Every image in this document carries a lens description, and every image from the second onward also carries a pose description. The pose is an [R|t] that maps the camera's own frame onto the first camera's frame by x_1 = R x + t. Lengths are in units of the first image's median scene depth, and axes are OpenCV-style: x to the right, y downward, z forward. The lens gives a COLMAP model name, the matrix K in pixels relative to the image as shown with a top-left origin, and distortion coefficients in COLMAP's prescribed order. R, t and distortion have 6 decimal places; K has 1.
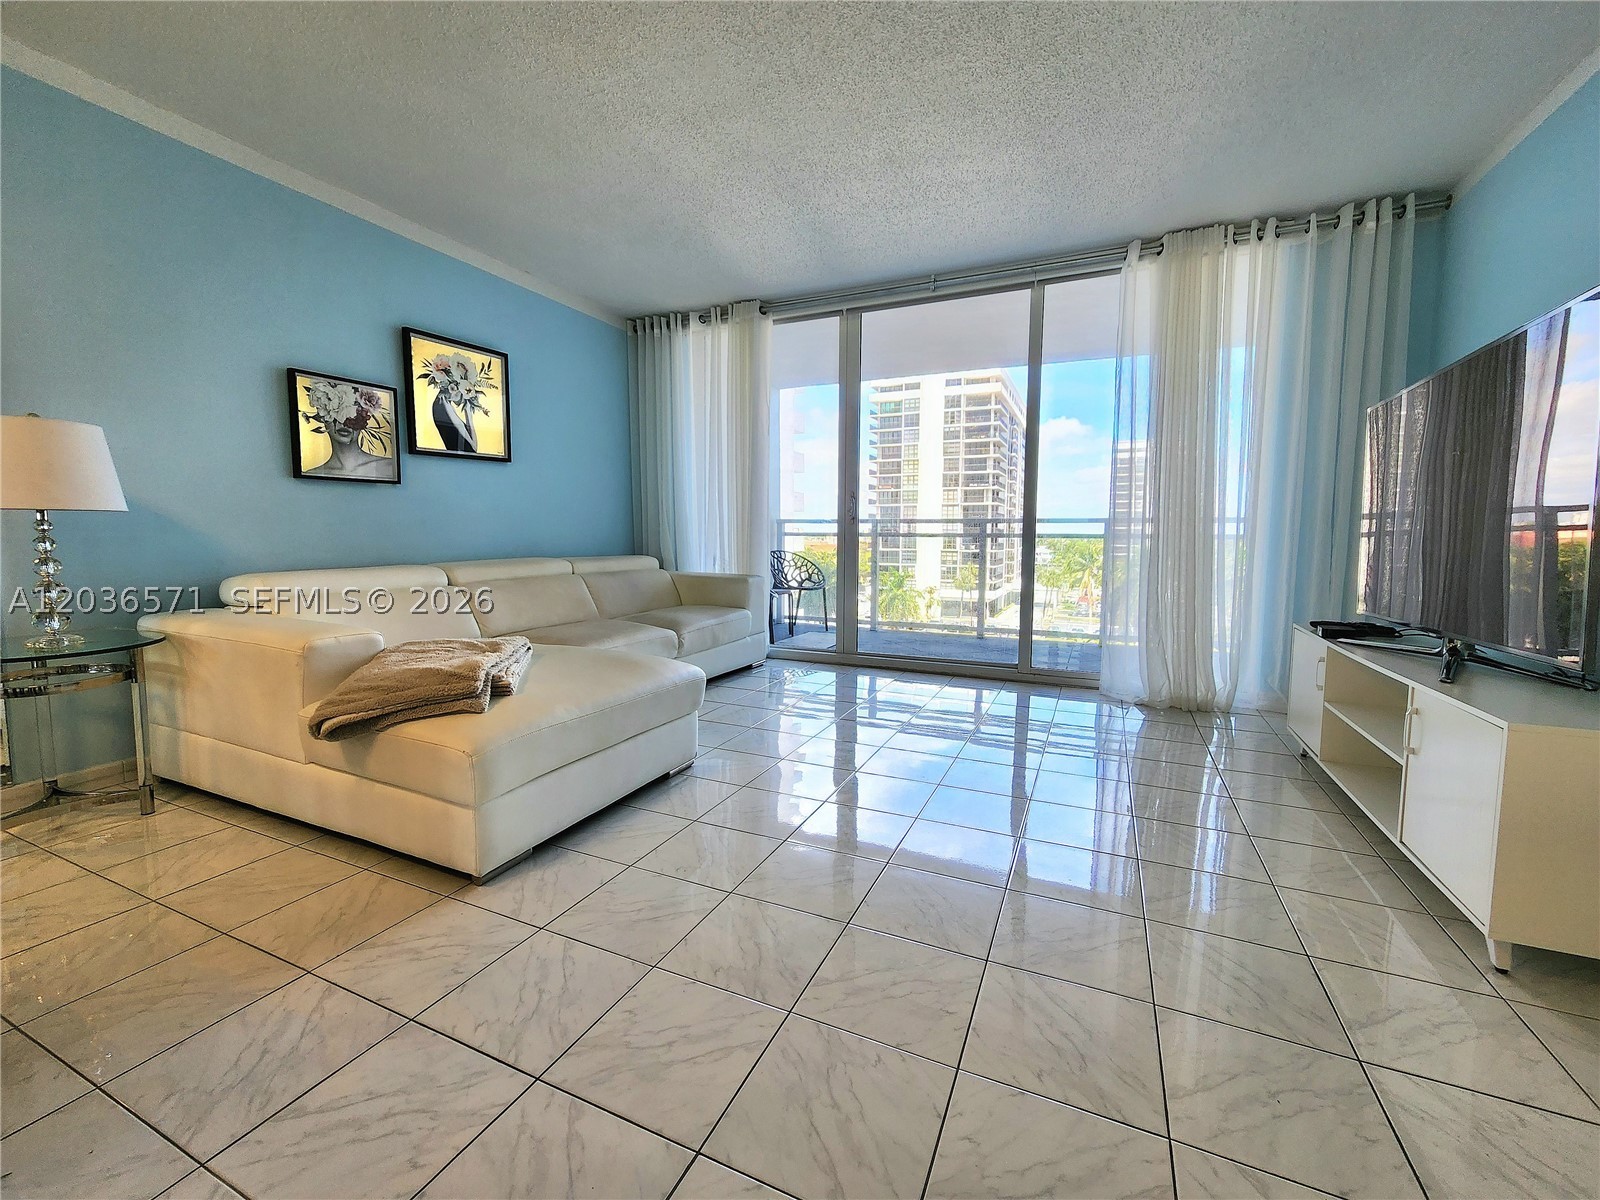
lens RADIAL K [[643.7, 0, 800.0], [0, 643.7, 600.0], [0, 0, 1]] dist [-0.000396, -0.000031]
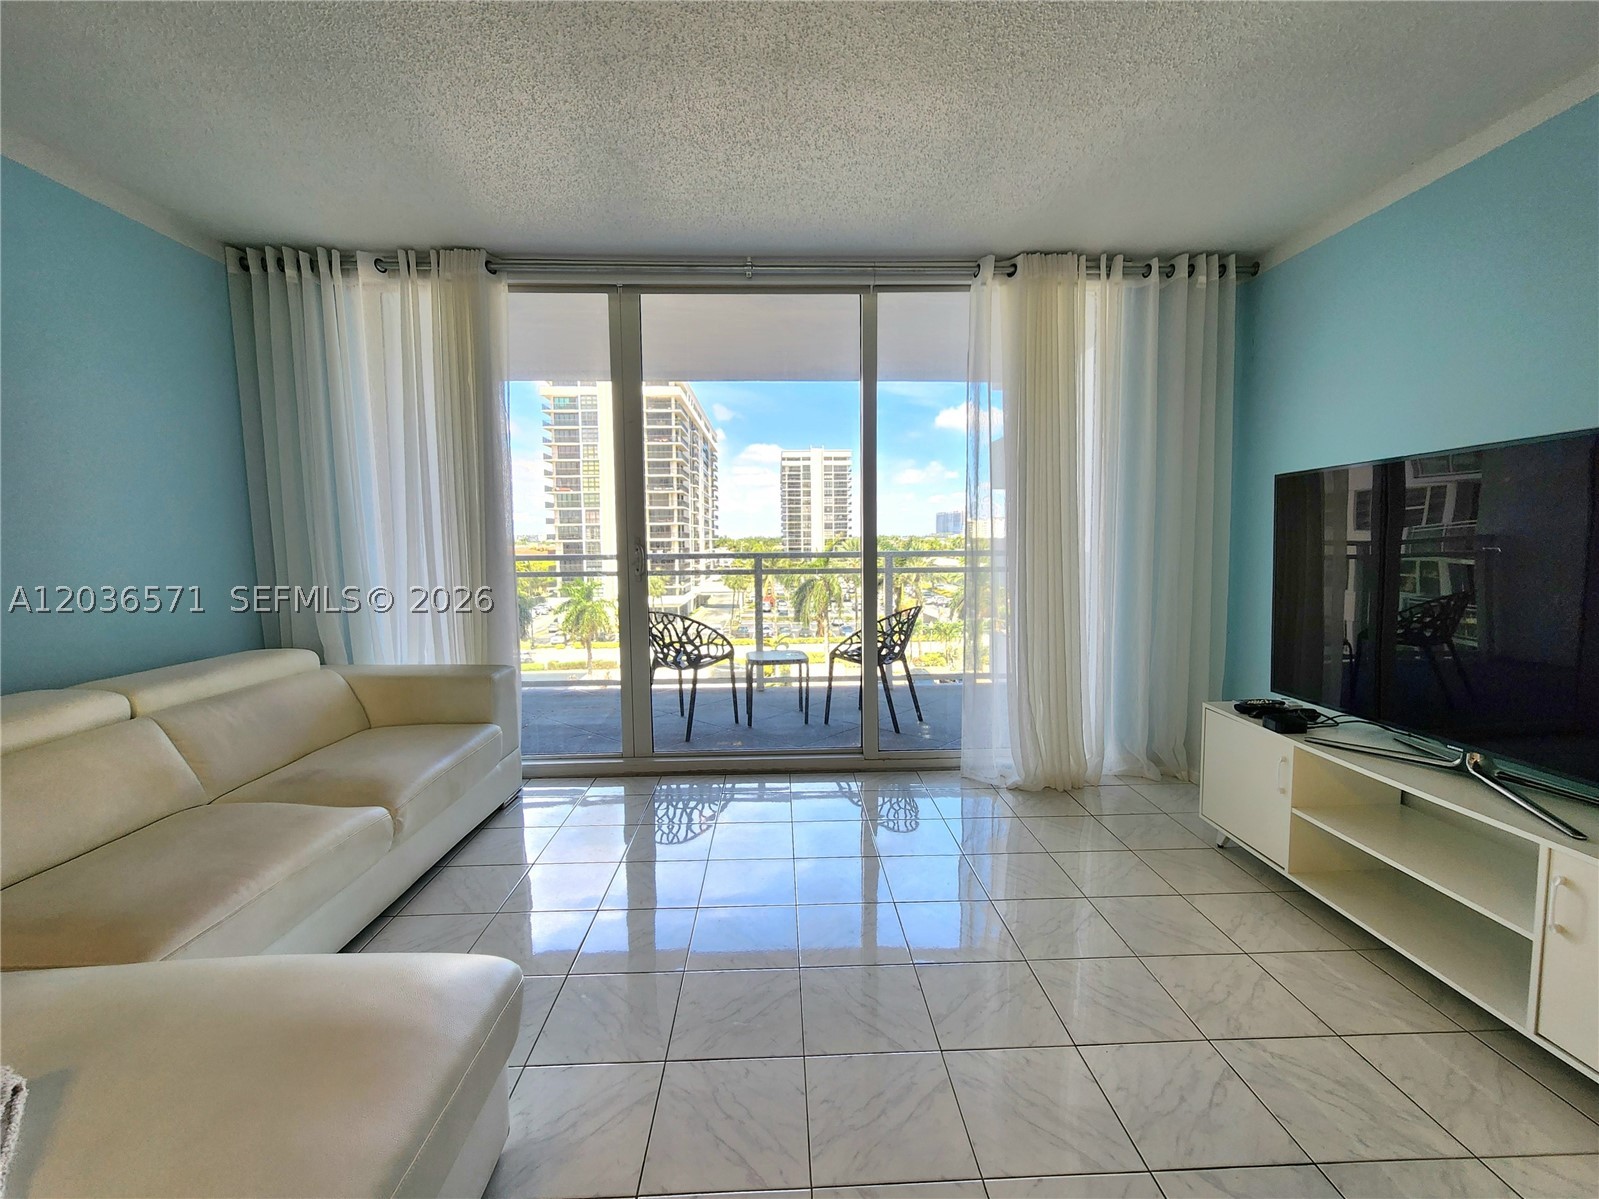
lens RADIAL K [[669.1, 0, 799.5], [0, 669.1, 599.5], [0, 0, 1]] dist [0.001186, 0.000172]
pose [[0.894389, -0.055176, 0.443875, -0.104936], [0.060682, 0.998156, 0.001804, -0.098158], [-0.443155, 0.025321, 0.896087, 0.270100]]
